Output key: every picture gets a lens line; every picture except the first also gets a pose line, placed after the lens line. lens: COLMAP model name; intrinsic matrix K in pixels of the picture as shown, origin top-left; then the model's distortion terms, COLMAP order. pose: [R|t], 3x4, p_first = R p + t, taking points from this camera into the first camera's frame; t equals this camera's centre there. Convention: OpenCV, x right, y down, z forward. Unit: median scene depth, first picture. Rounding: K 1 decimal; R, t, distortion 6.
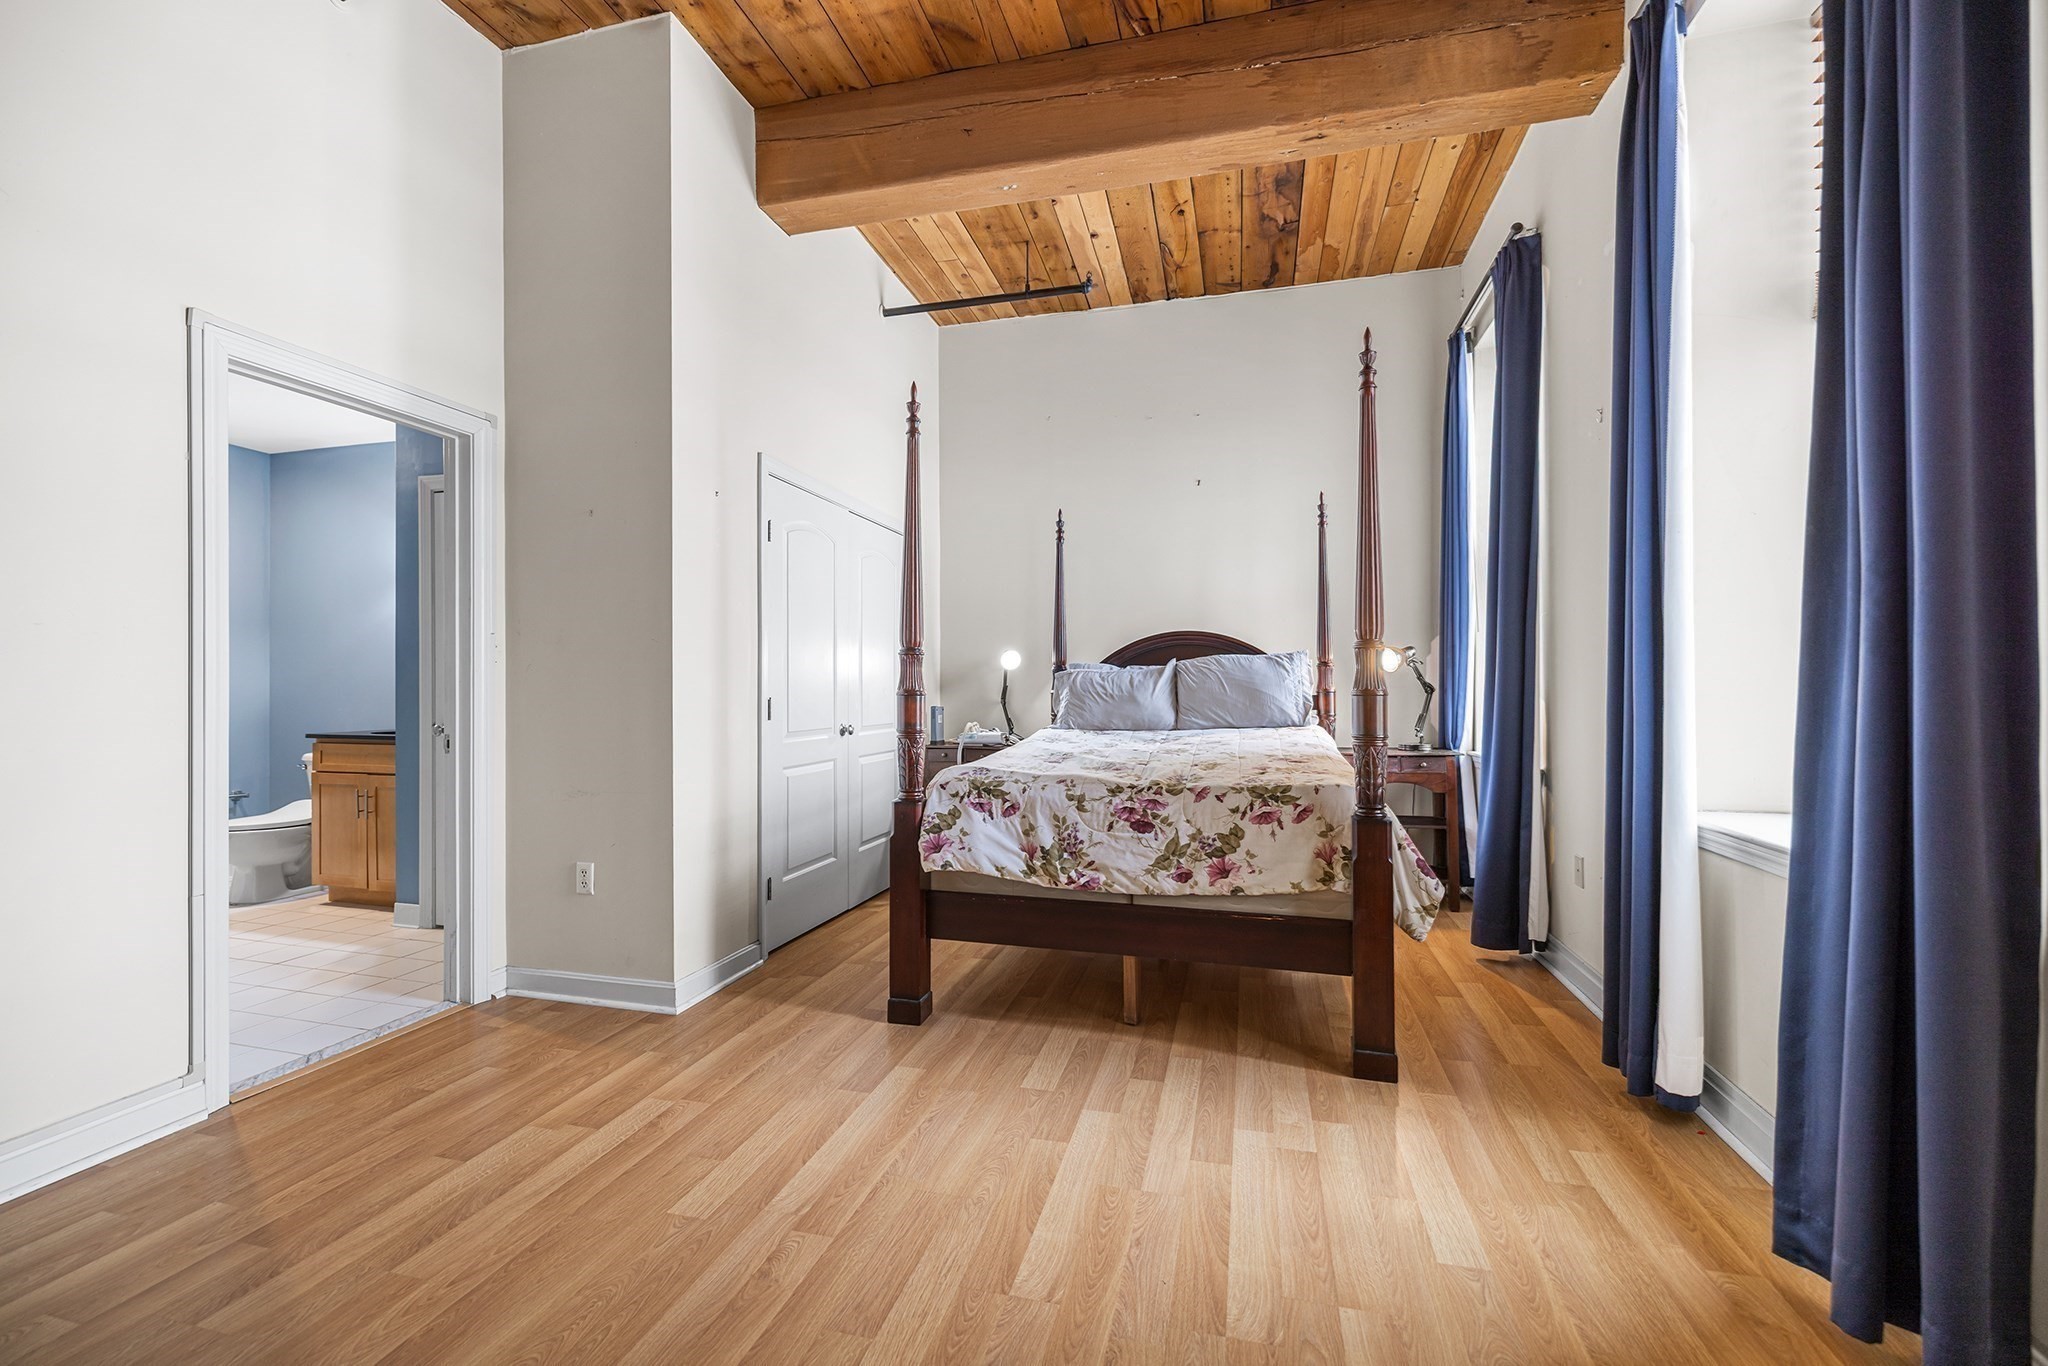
lens RADIAL K [[857.7, 0, 1020.4], [0, 857.7, 686.9], [0, 0, 1]] dist [-0.000545, -0.000588]
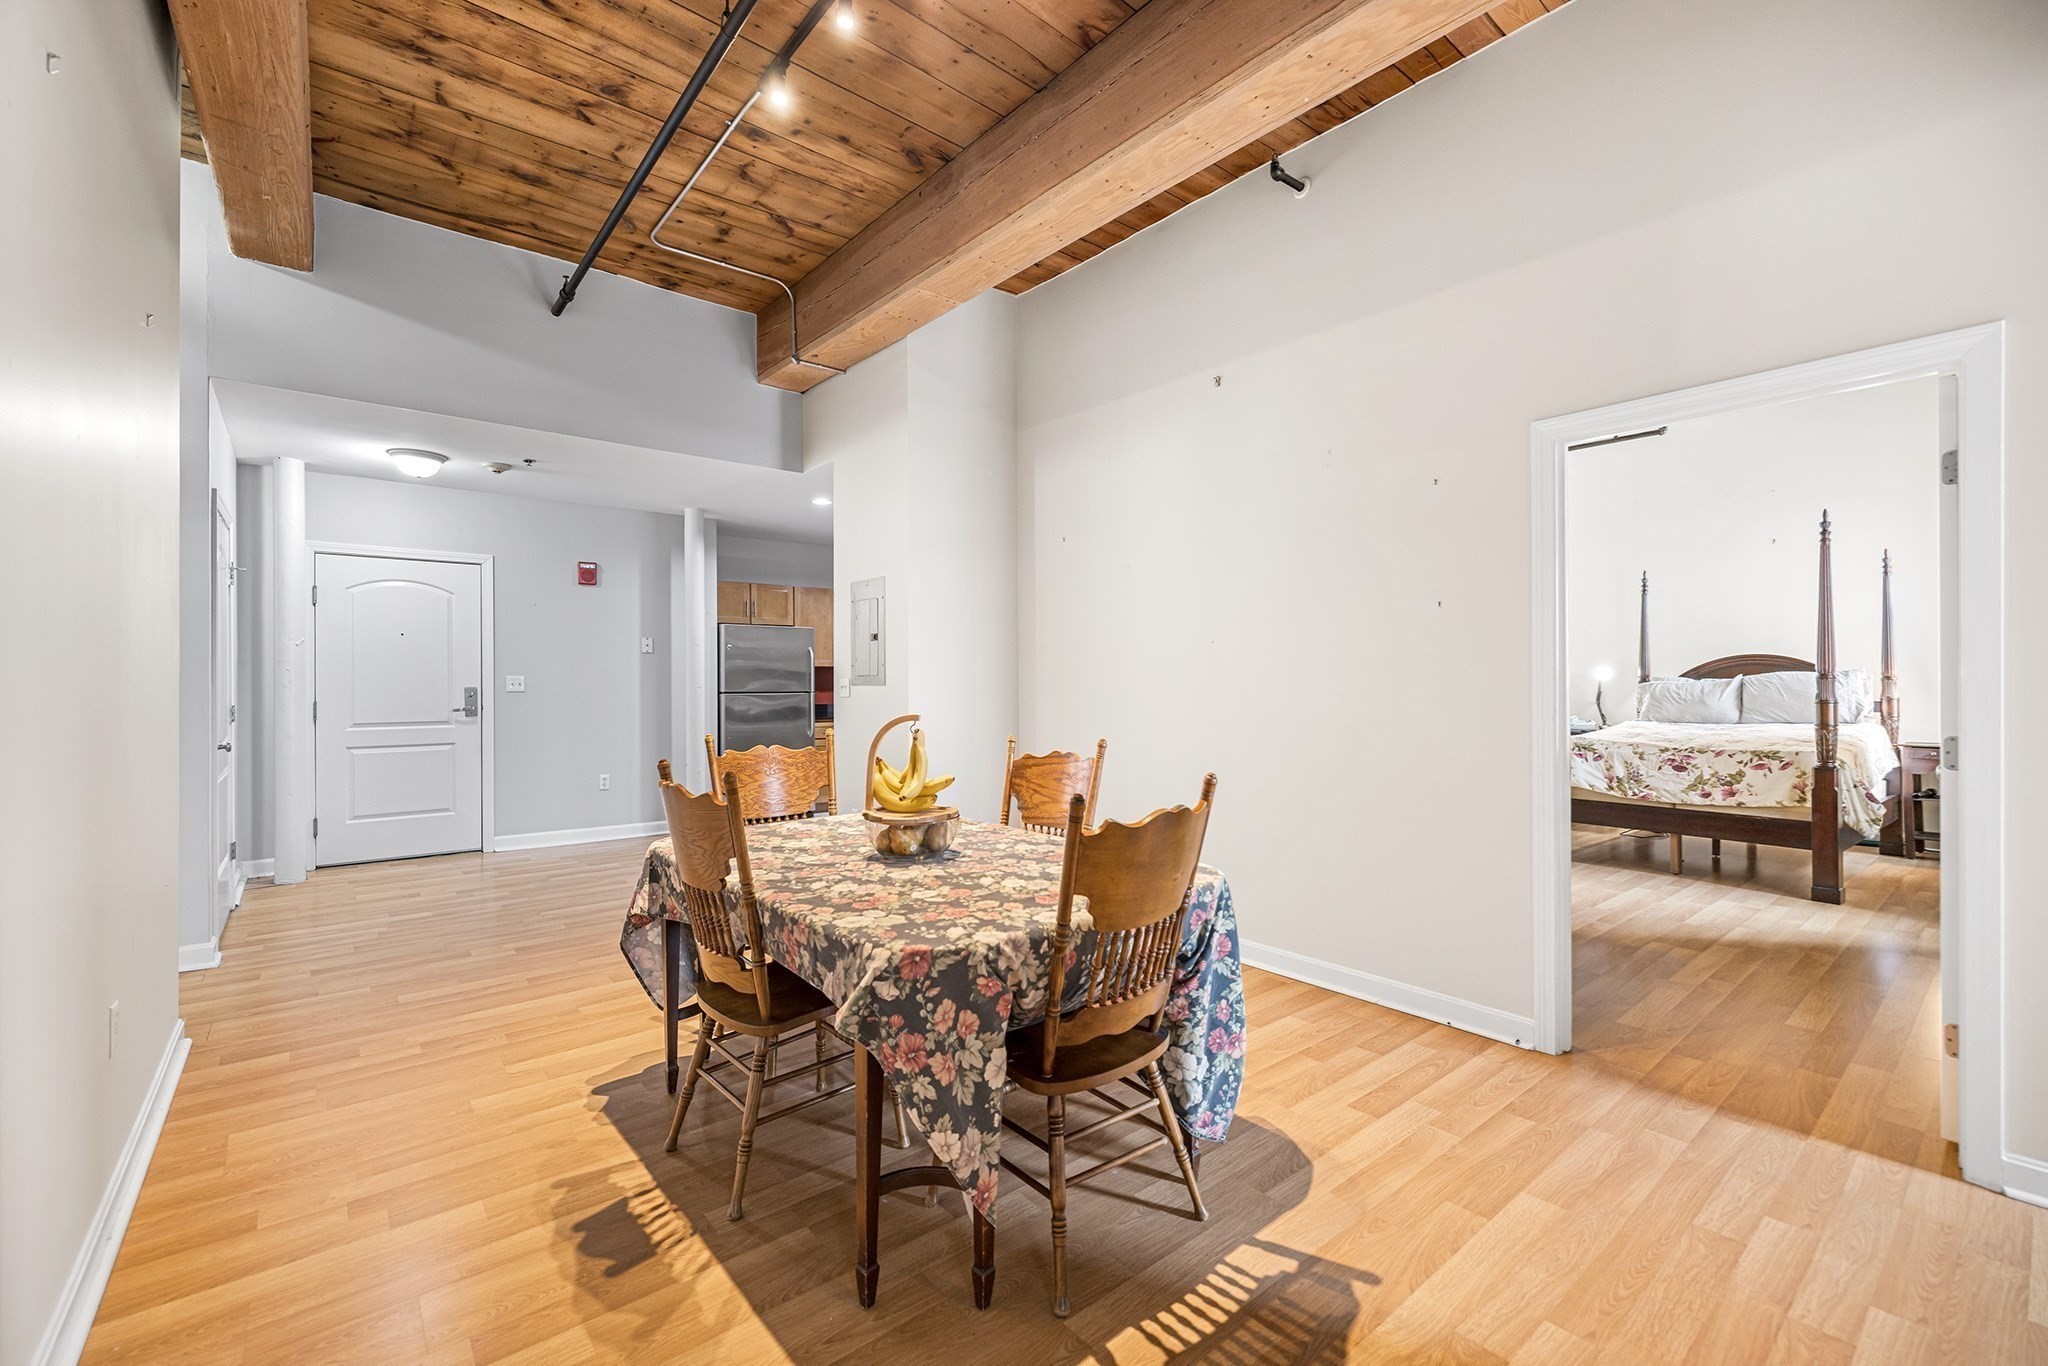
lens RADIAL K [[857.7, 0, 1018.6], [0, 857.7, 683.8], [0, 0, 1]] dist [-0.000545, -0.000588]
pose [[0.813942, 0.003088, -0.580938, 0.049647], [-0.001907, 0.999995, 0.002643, -0.031047], [0.580943, -0.001043, 0.813943, -1.427478]]
